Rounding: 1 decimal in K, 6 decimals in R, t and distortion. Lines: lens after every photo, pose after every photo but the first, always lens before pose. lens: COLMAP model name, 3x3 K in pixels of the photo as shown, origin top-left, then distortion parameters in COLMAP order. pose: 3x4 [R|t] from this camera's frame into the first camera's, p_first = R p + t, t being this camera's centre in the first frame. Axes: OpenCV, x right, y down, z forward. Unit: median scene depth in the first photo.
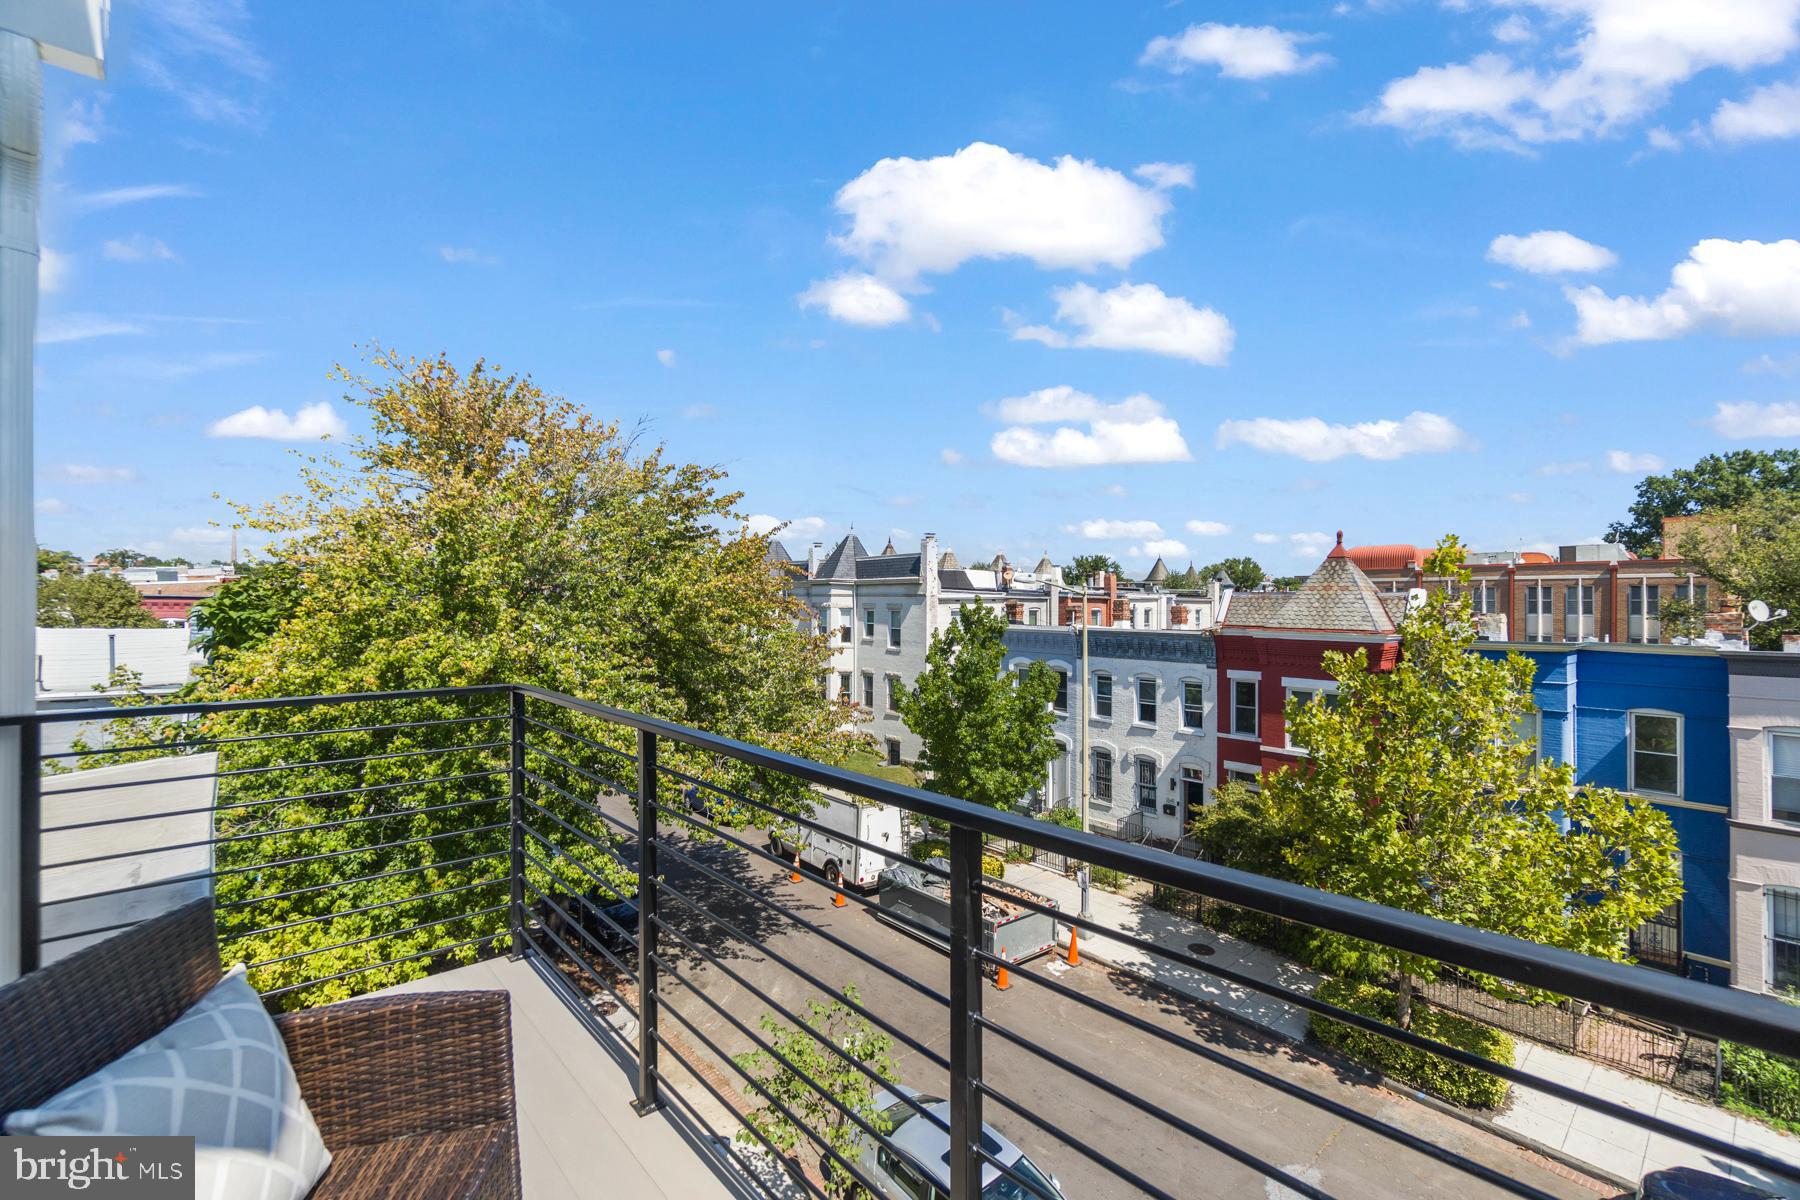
lens RADIAL K [[770.4, 0, 900.0], [0, 770.4, 600.0], [0, 0, 1]] dist [0.000414, -0.000106]
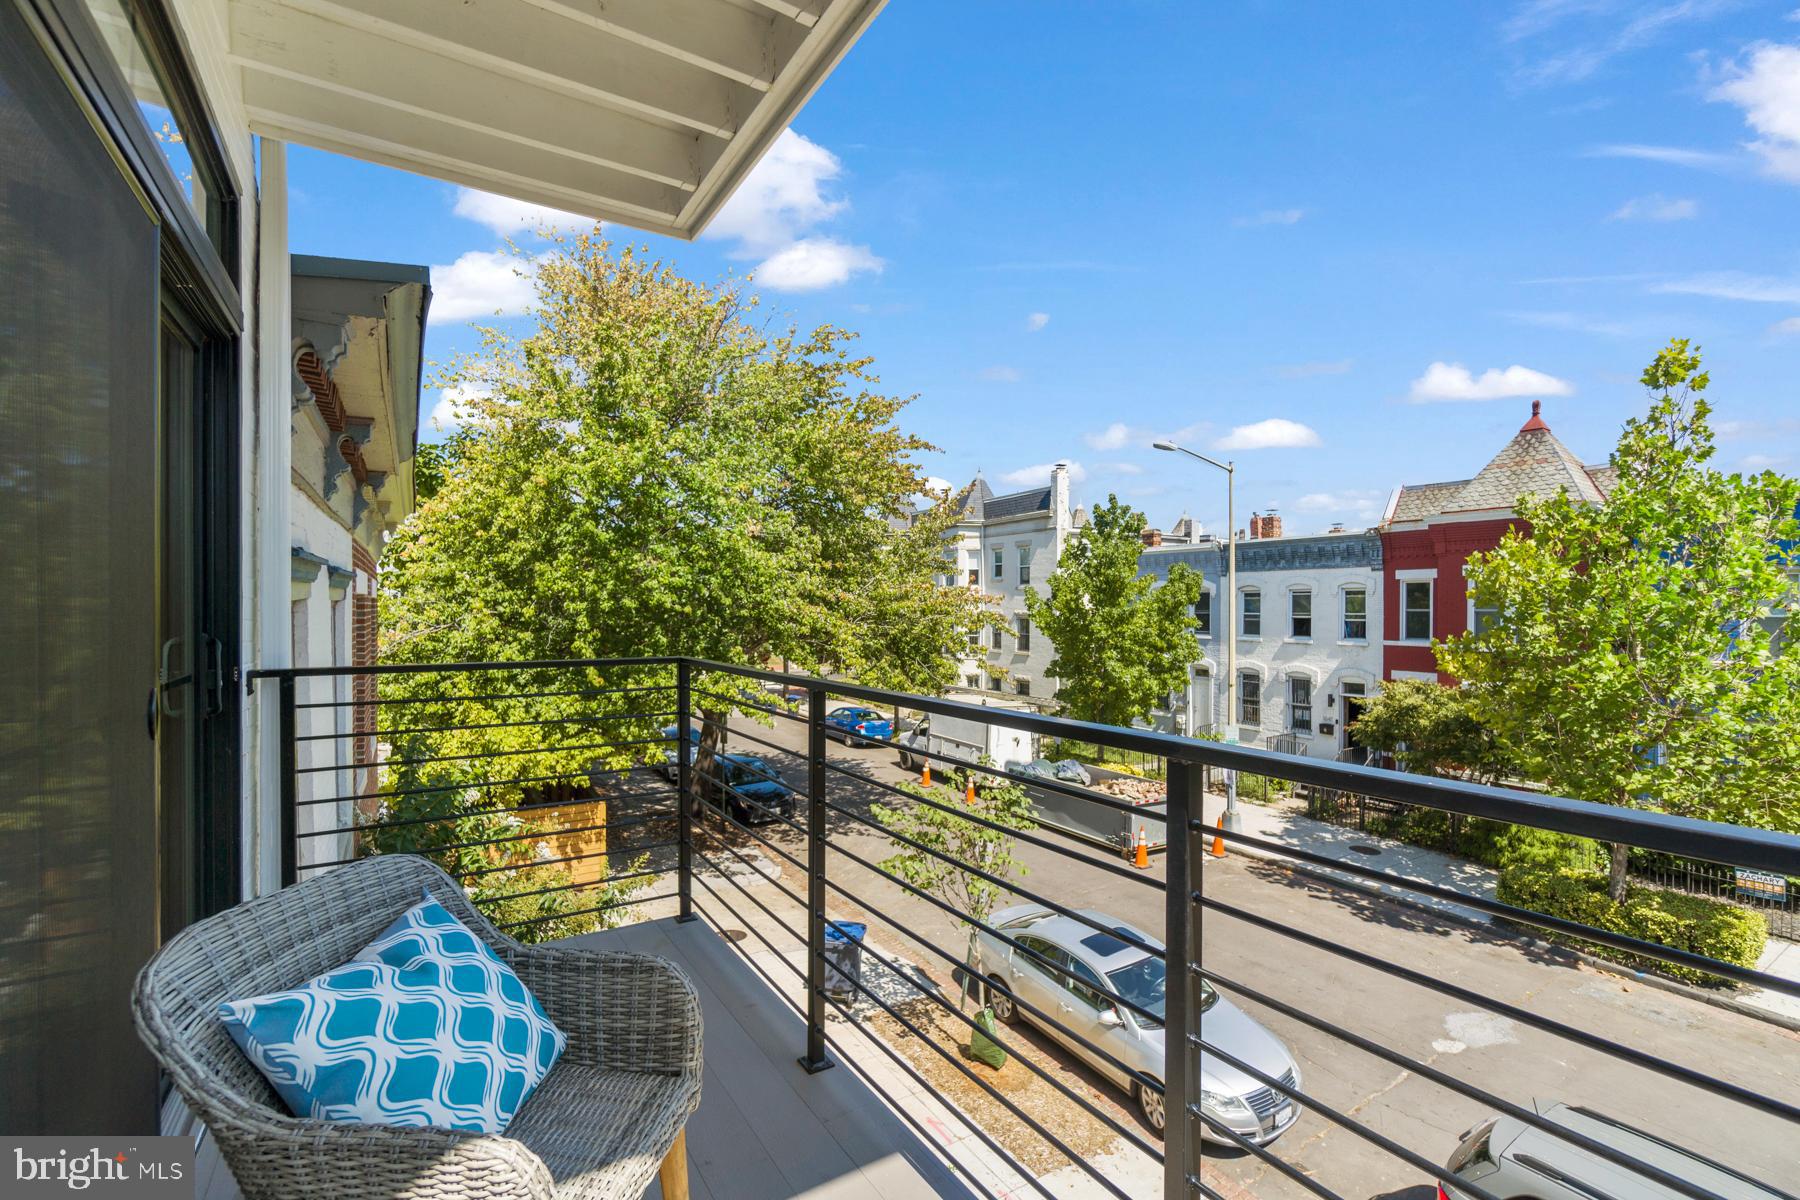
lens RADIAL K [[776.8, 0, 899.2], [0, 776.8, 611.8], [0, 0, 1]] dist [-0.001386, 0.000262]
pose [[0.986816, -0.000802, -0.161846, -0.004993], [0.002820, 0.999921, 0.012241, 0.120665], [0.161824, -0.012536, 0.986740, 0.001282]]
